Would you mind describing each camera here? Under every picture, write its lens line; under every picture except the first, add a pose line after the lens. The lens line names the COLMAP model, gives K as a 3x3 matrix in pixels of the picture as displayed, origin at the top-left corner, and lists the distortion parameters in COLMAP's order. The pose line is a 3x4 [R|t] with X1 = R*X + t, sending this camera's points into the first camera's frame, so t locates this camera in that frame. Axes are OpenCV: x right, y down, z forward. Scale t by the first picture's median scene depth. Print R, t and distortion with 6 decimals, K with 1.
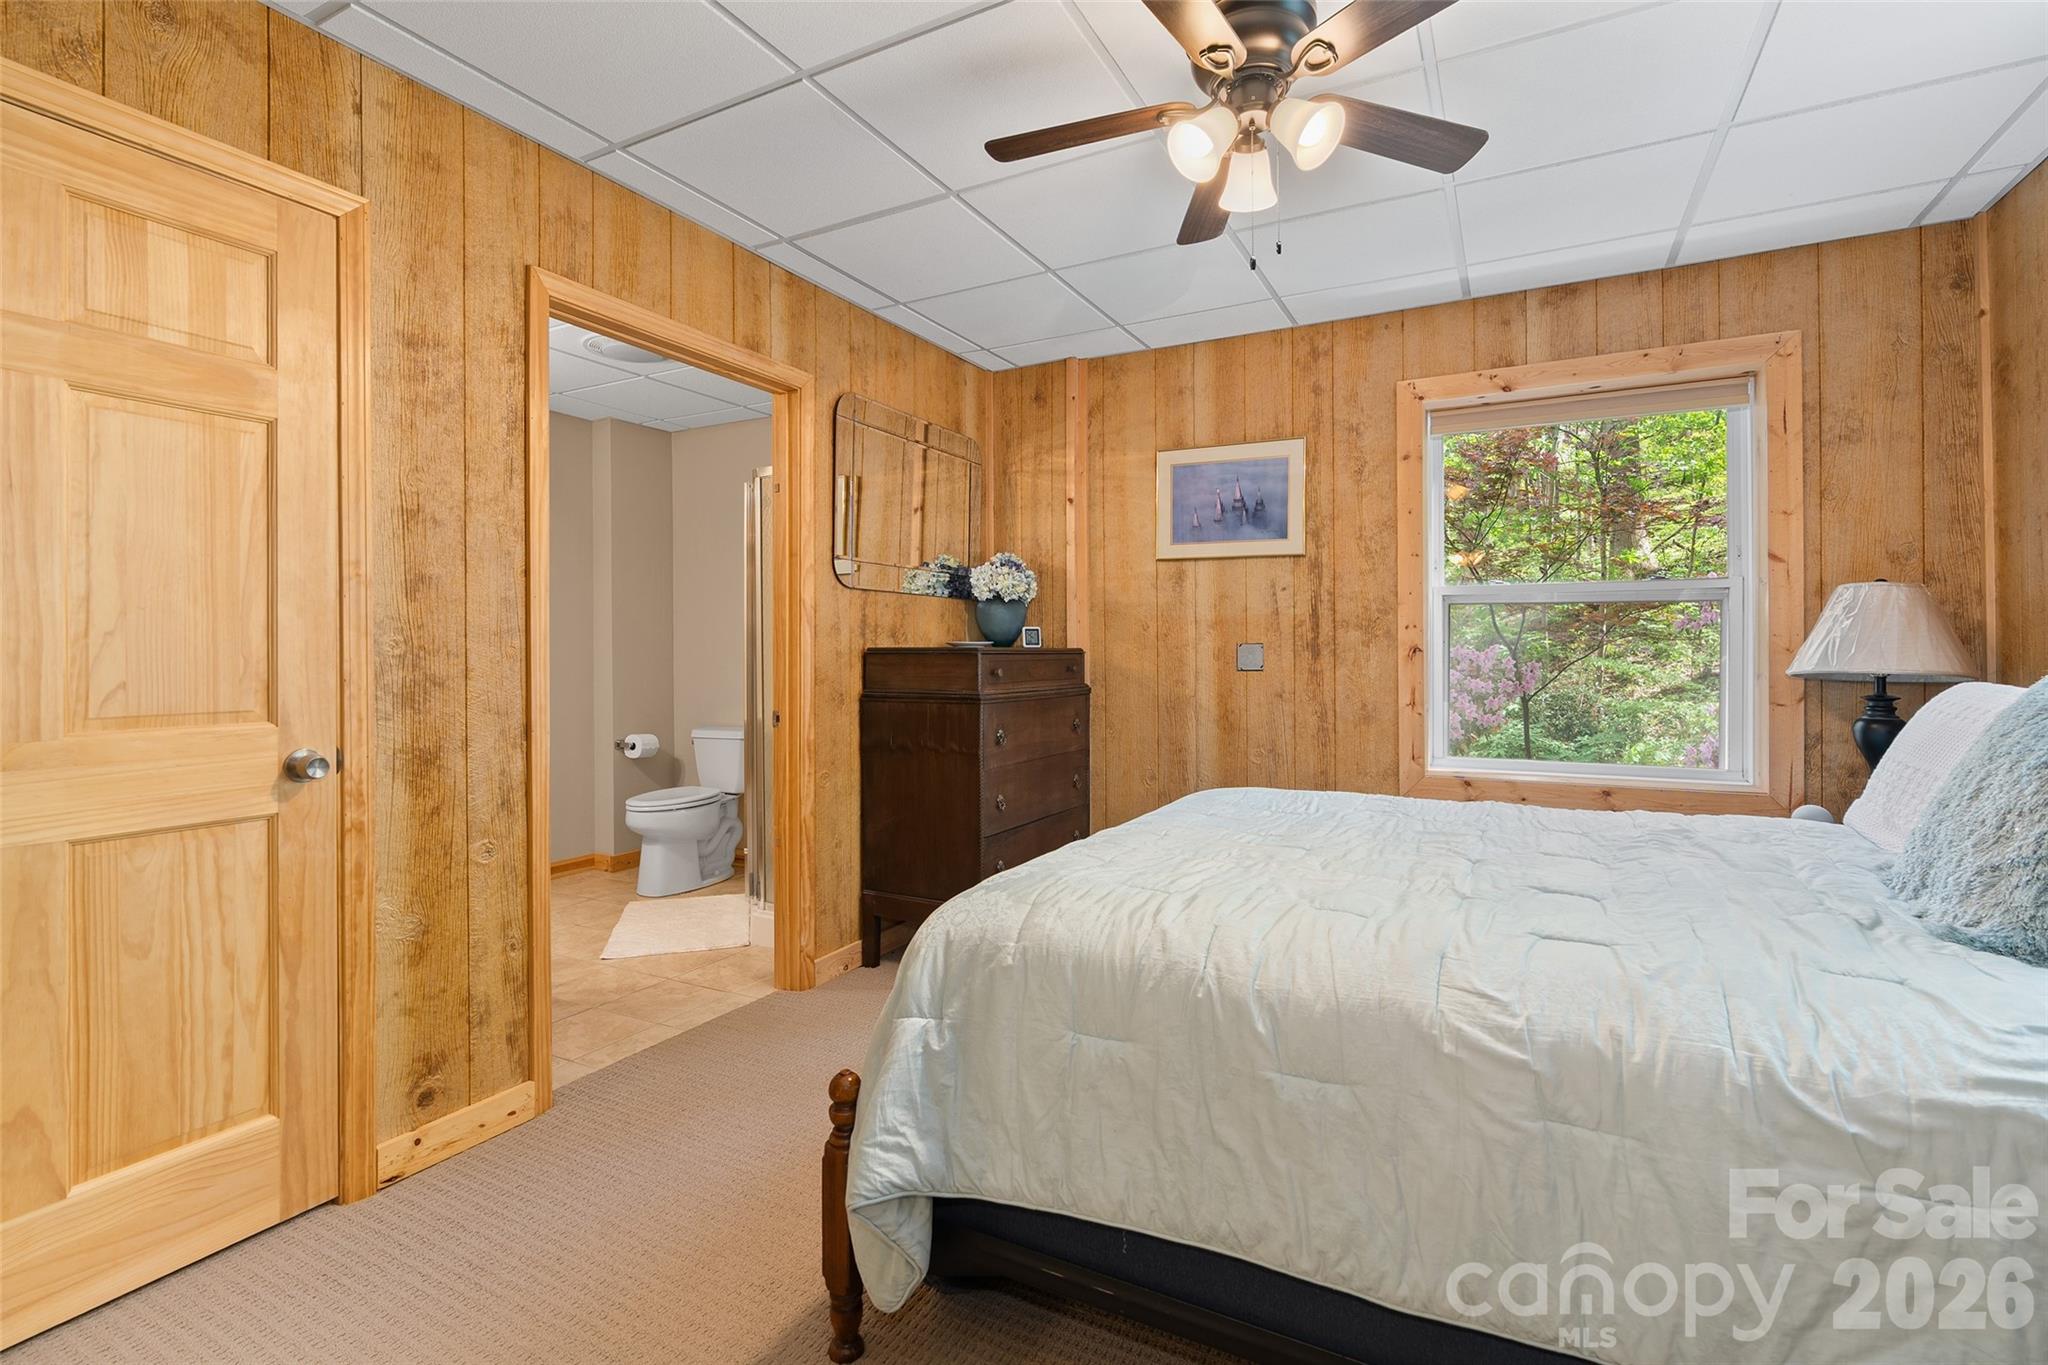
lens RADIAL K [[931.4, 0, 1026.7], [0, 931.4, 670.1], [0, 0, 1]] dist [-0.006617, 0.002792]
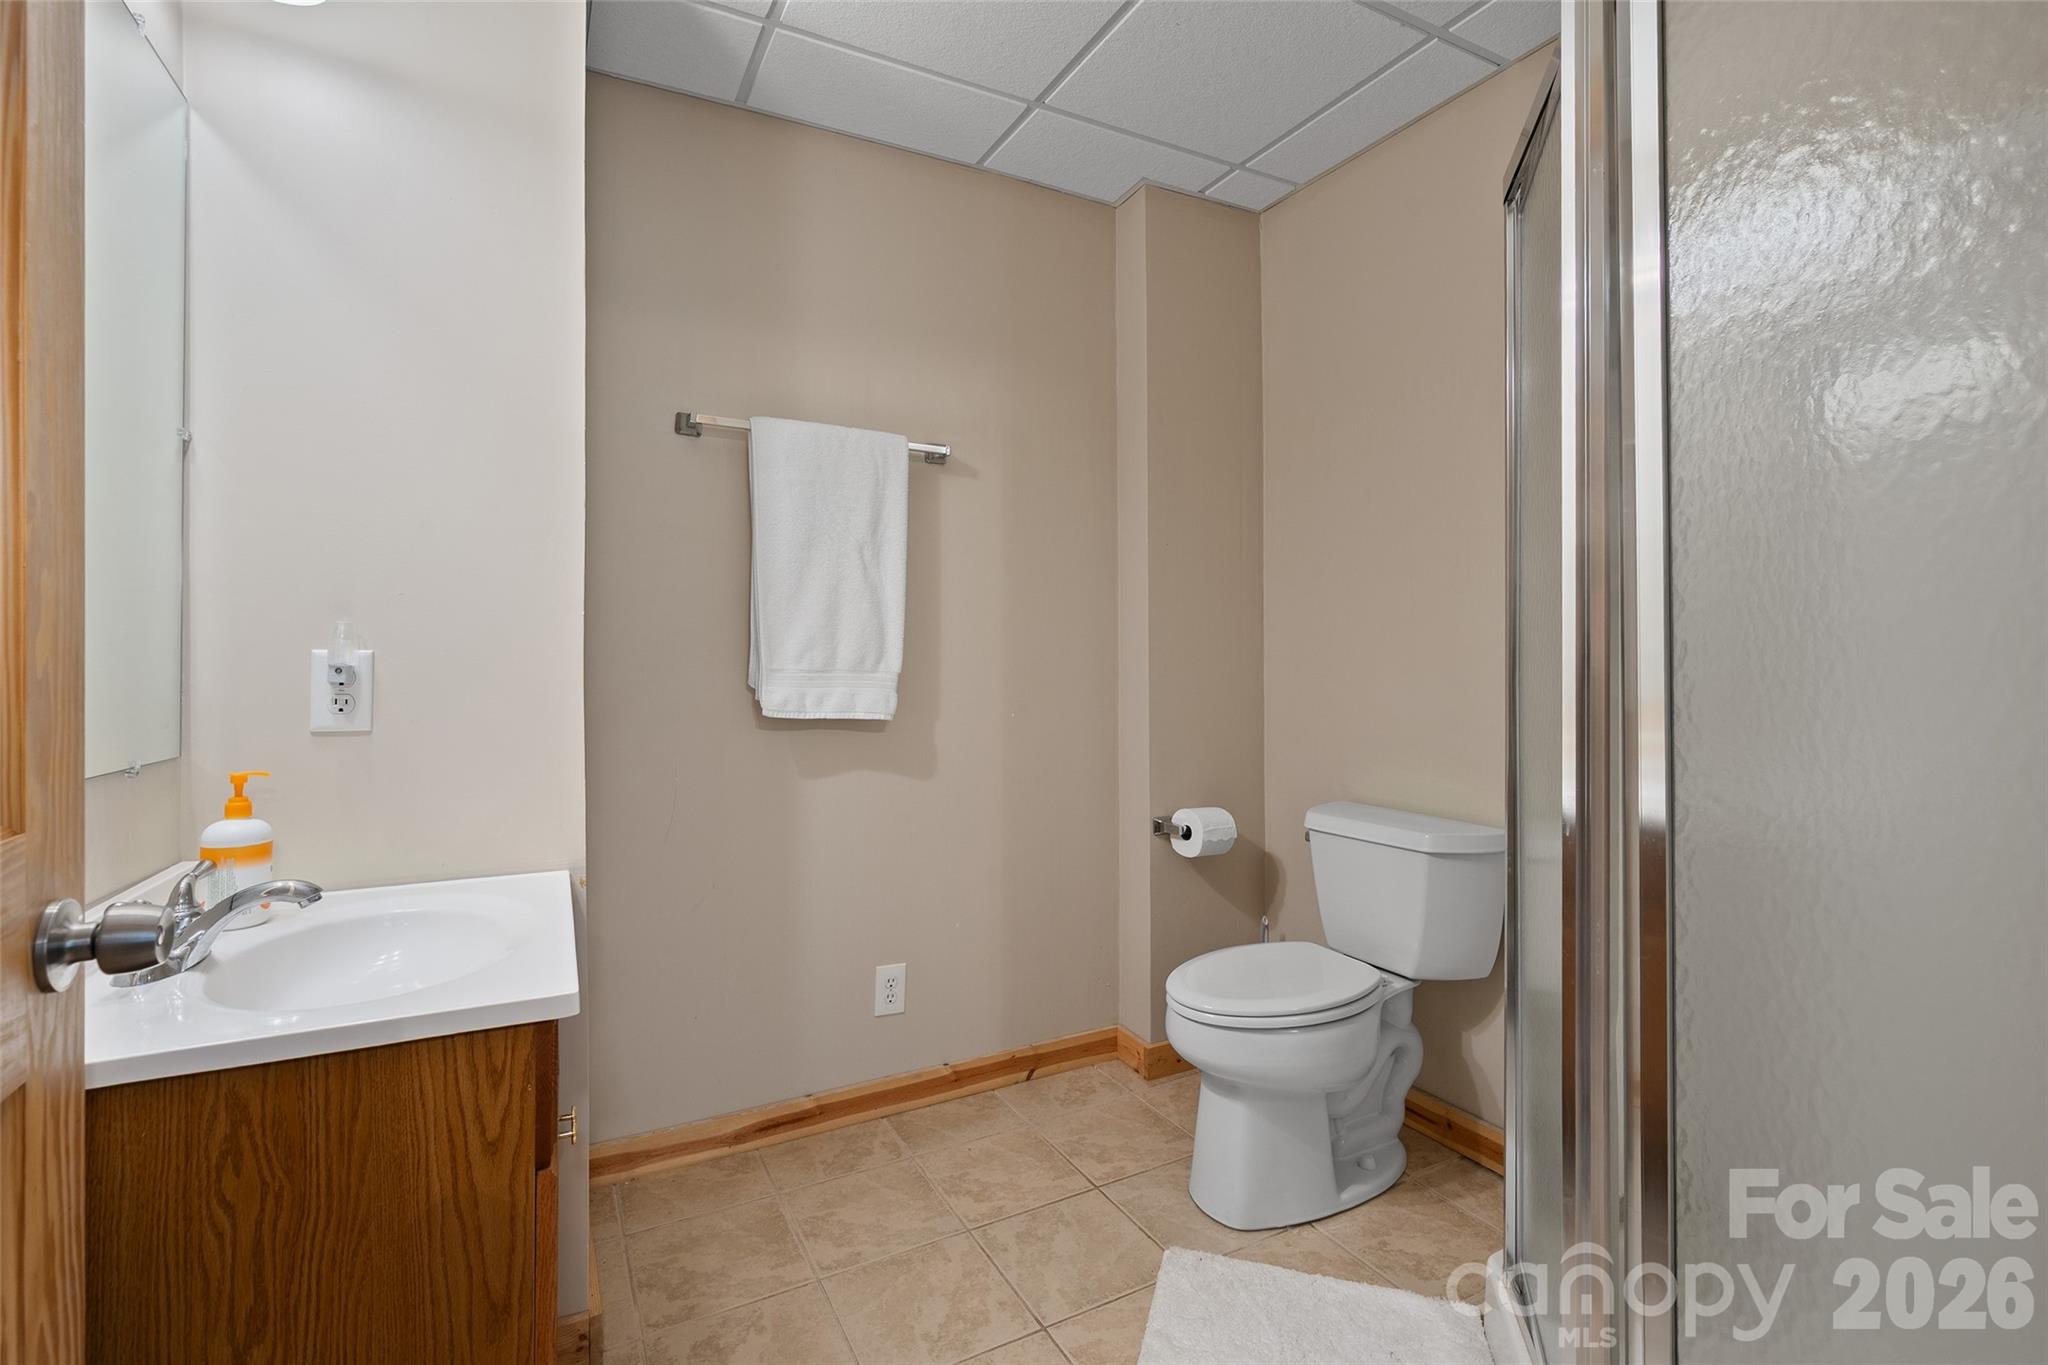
lens RADIAL K [[931.4, 0, 1026.2], [0, 931.4, 675.0], [0, 0, 1]] dist [-0.006617, 0.002792]
pose [[0.834999, 0.003875, -0.550237, -0.222964], [-0.003405, 0.999992, 0.001876, -0.002549], [0.550240, 0.000307, 0.835006, 0.540726]]
